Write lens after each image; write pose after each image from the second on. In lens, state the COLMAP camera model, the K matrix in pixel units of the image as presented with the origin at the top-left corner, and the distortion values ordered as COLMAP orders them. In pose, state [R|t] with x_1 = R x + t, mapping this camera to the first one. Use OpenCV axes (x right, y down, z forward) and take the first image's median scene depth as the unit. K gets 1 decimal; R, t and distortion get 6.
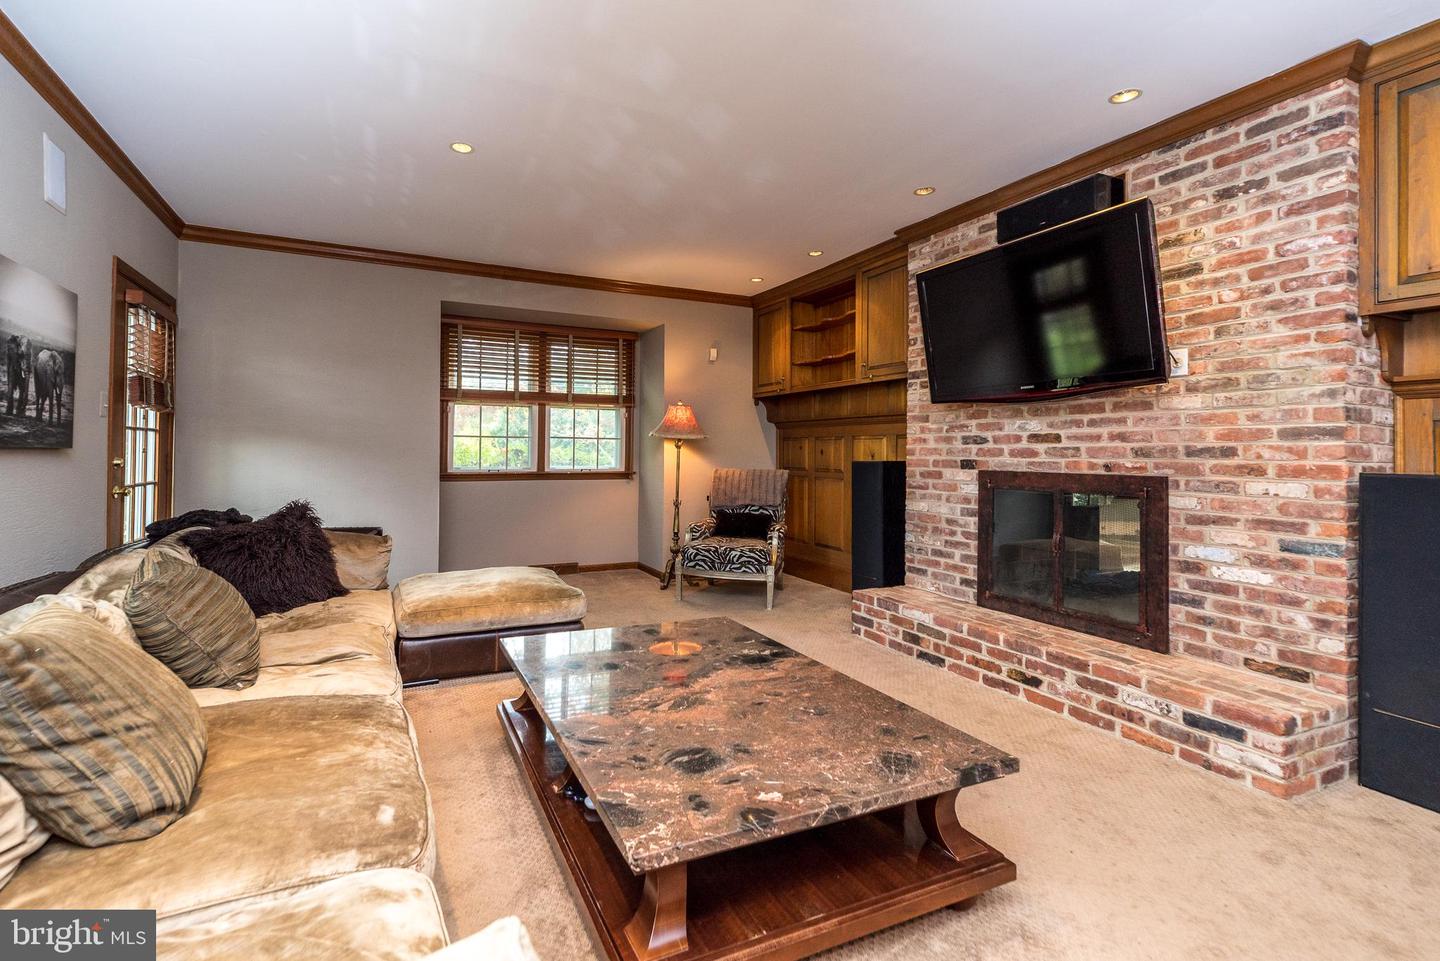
lens RADIAL K [[638.0, 0, 668.8], [0, 638.0, 442.3], [0, 0, 1]] dist [0.001863, 0.000192]
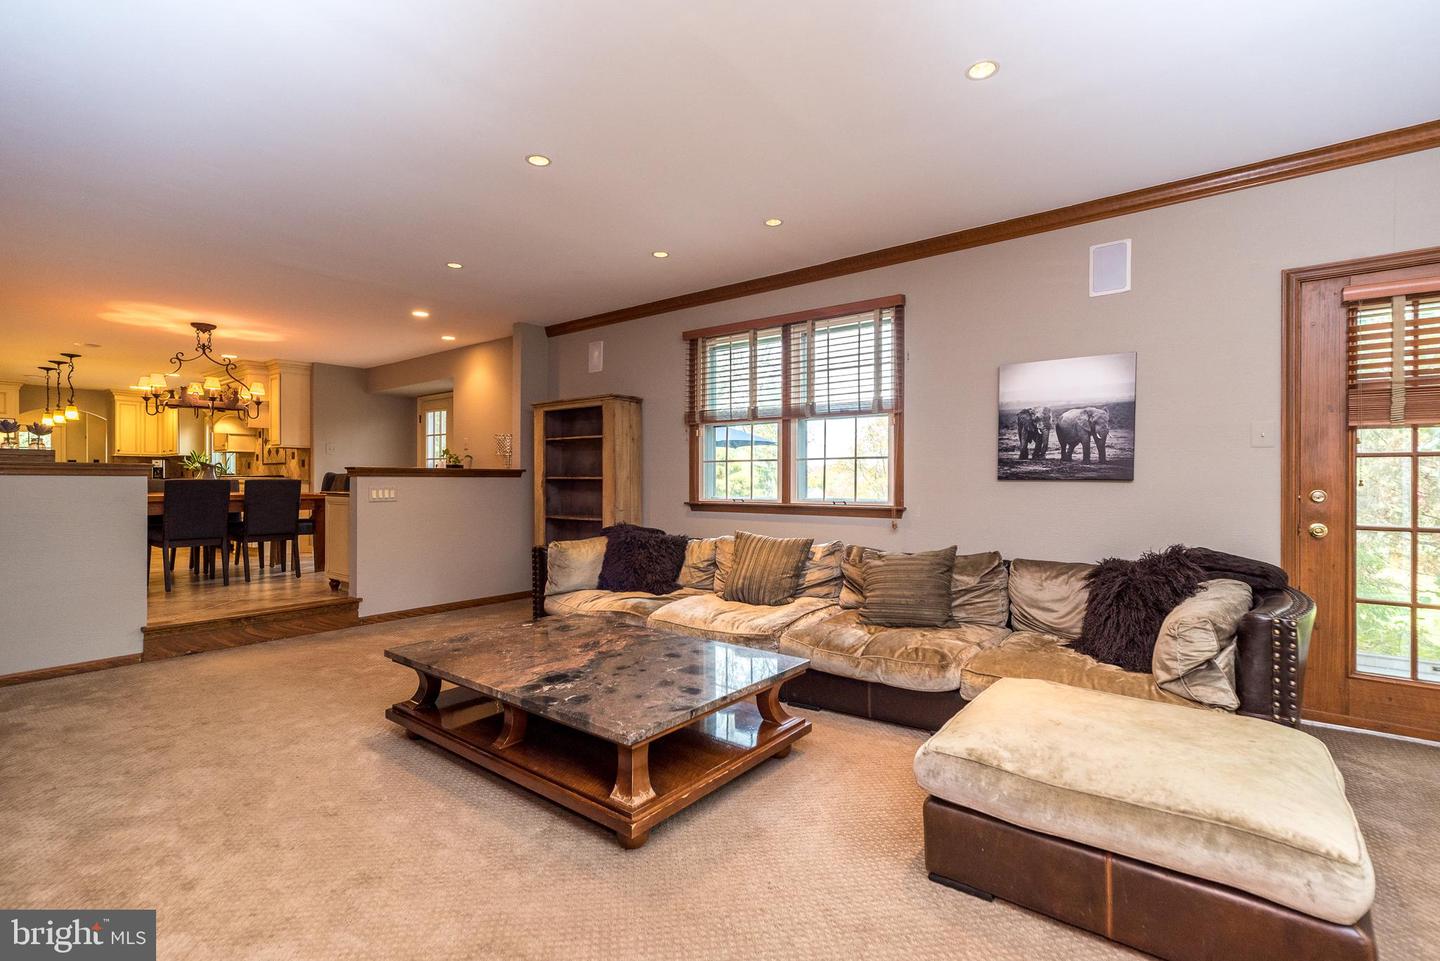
lens RADIAL K [[650.8, 0, 718.9], [0, 650.8, 487.5], [0, 0, 1]] dist [0.009196, 0.000509]
pose [[-0.880880, -0.007611, -0.473278, 0.285091], [-0.003517, 0.999948, -0.009536, 0.031730], [0.473326, -0.006735, -0.880862, 1.454225]]
